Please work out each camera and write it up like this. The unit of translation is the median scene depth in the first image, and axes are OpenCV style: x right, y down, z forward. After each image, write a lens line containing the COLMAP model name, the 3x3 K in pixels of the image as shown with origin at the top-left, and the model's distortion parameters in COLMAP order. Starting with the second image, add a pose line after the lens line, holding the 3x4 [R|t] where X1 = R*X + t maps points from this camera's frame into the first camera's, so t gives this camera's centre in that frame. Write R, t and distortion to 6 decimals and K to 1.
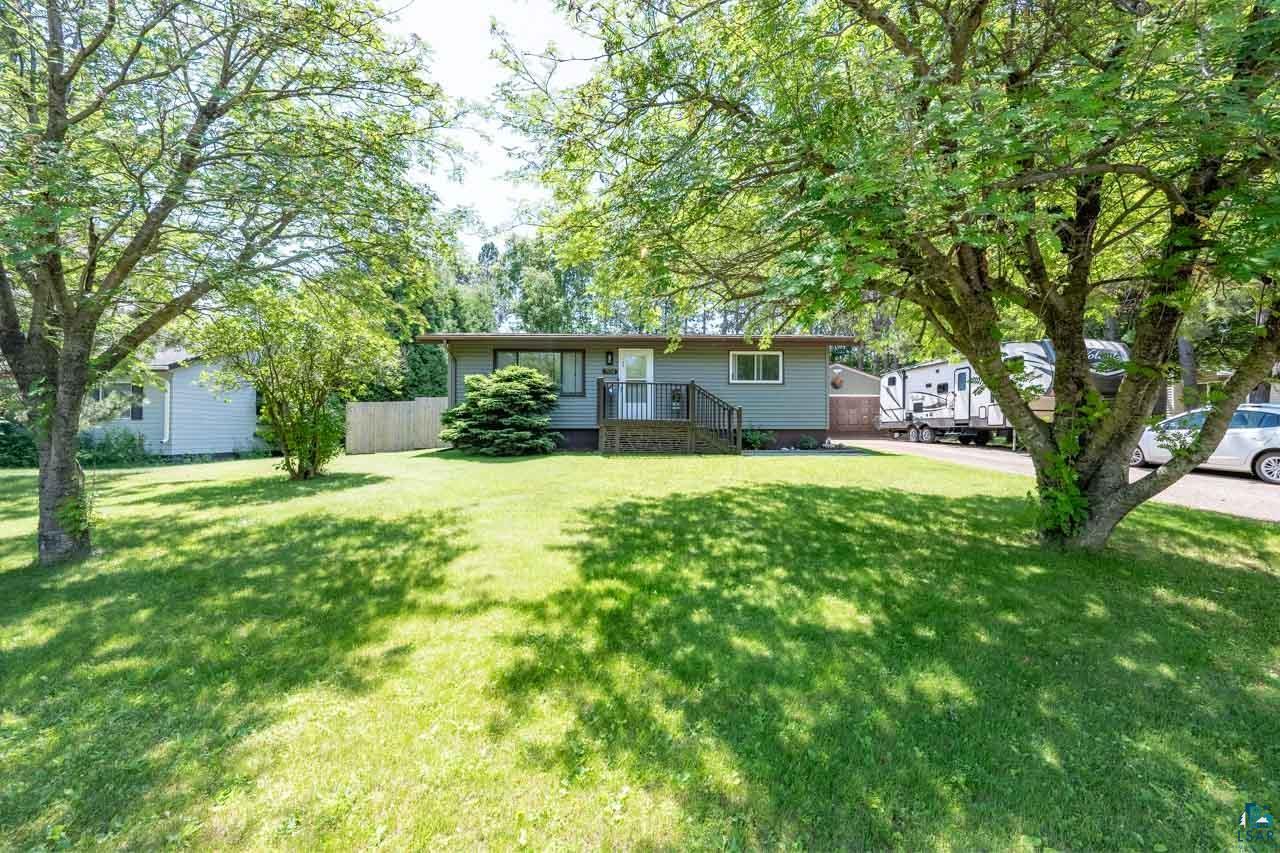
lens RADIAL K [[495.3, 0, 642.0], [0, 495.3, 429.0], [0, 0, 1]] dist [-0.000397, 0.000172]
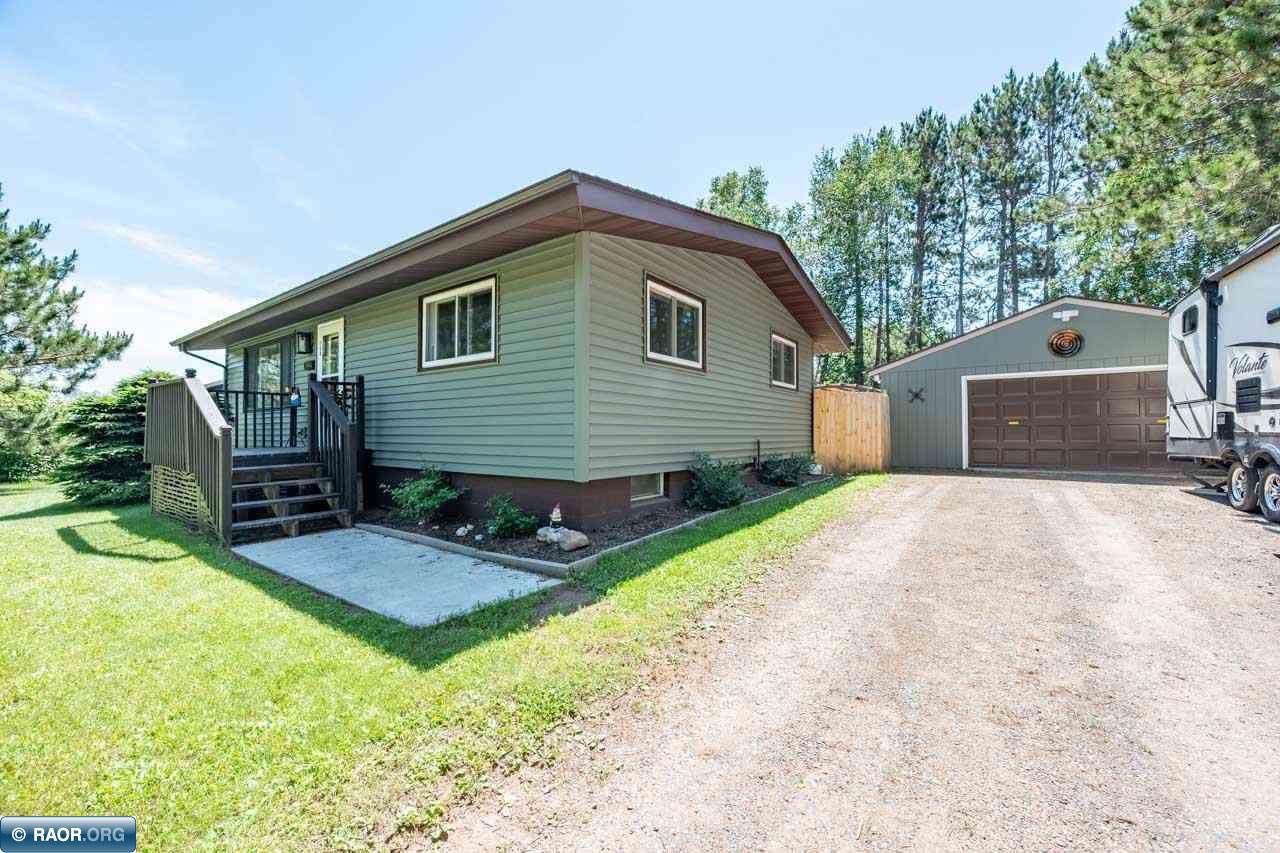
lens RADIAL K [[495.3, 0, 642.0], [0, 495.3, 429.0], [0, 0, 1]] dist [-0.000397, 0.000172]
pose [[0.769872, 0.000412, -0.638198, 0.461429], [-0.001822, 0.999997, -0.001552, -0.021544], [0.638196, 0.002358, 0.769870, 0.530406]]
